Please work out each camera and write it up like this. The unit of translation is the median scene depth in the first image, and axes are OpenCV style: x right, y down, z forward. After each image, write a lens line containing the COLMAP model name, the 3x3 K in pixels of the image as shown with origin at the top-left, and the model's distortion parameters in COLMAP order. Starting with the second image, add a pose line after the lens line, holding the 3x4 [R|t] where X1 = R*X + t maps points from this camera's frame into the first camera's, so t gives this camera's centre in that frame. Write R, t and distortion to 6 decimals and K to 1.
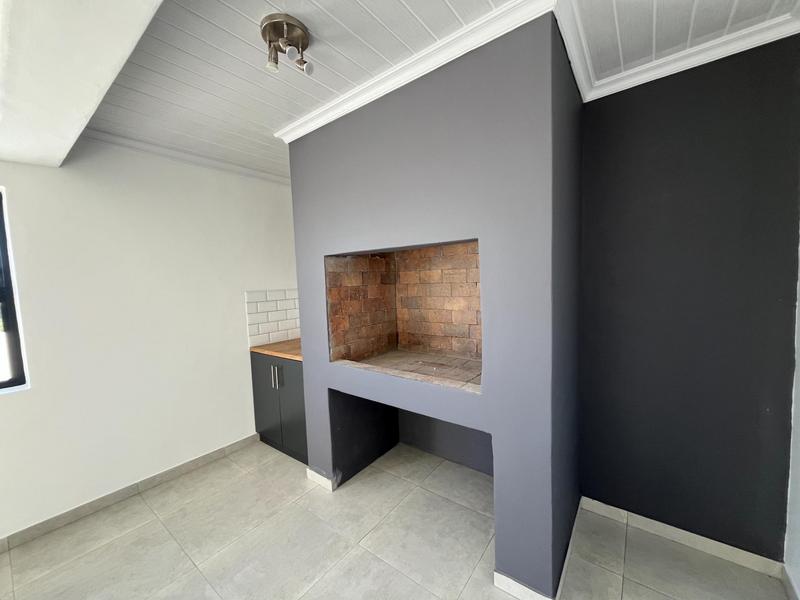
lens RADIAL K [[321.2, 0, 399.3], [0, 321.2, 302.2], [0, 0, 1]] dist [-0.003042, -0.000110]
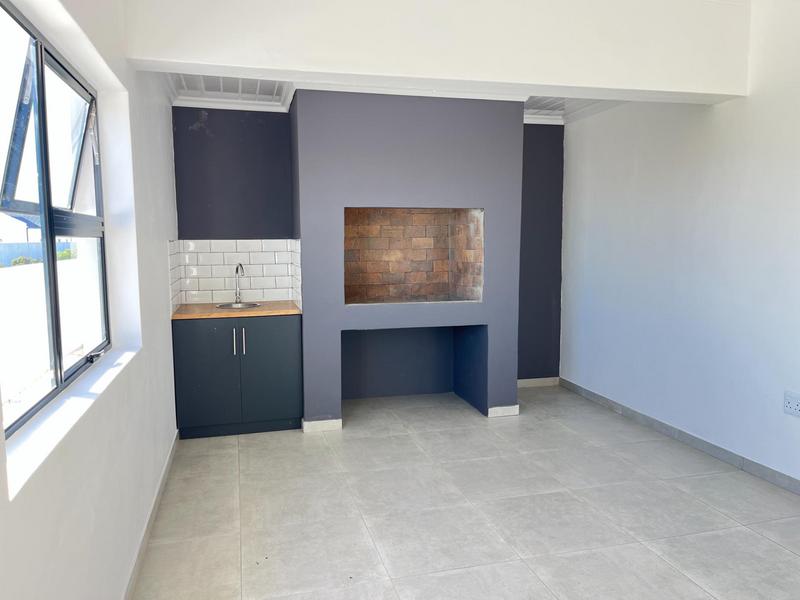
lens RADIAL K [[602.4, 0, 403.5], [0, 602.4, 301.5], [0, 0, 1]] dist [-0.002100, -0.003308]
pose [[0.600009, -0.048050, 0.798549, -1.560122], [0.039075, 0.998763, 0.030737, 0.106308], [-0.799038, 0.012761, 0.601145, -0.347009]]
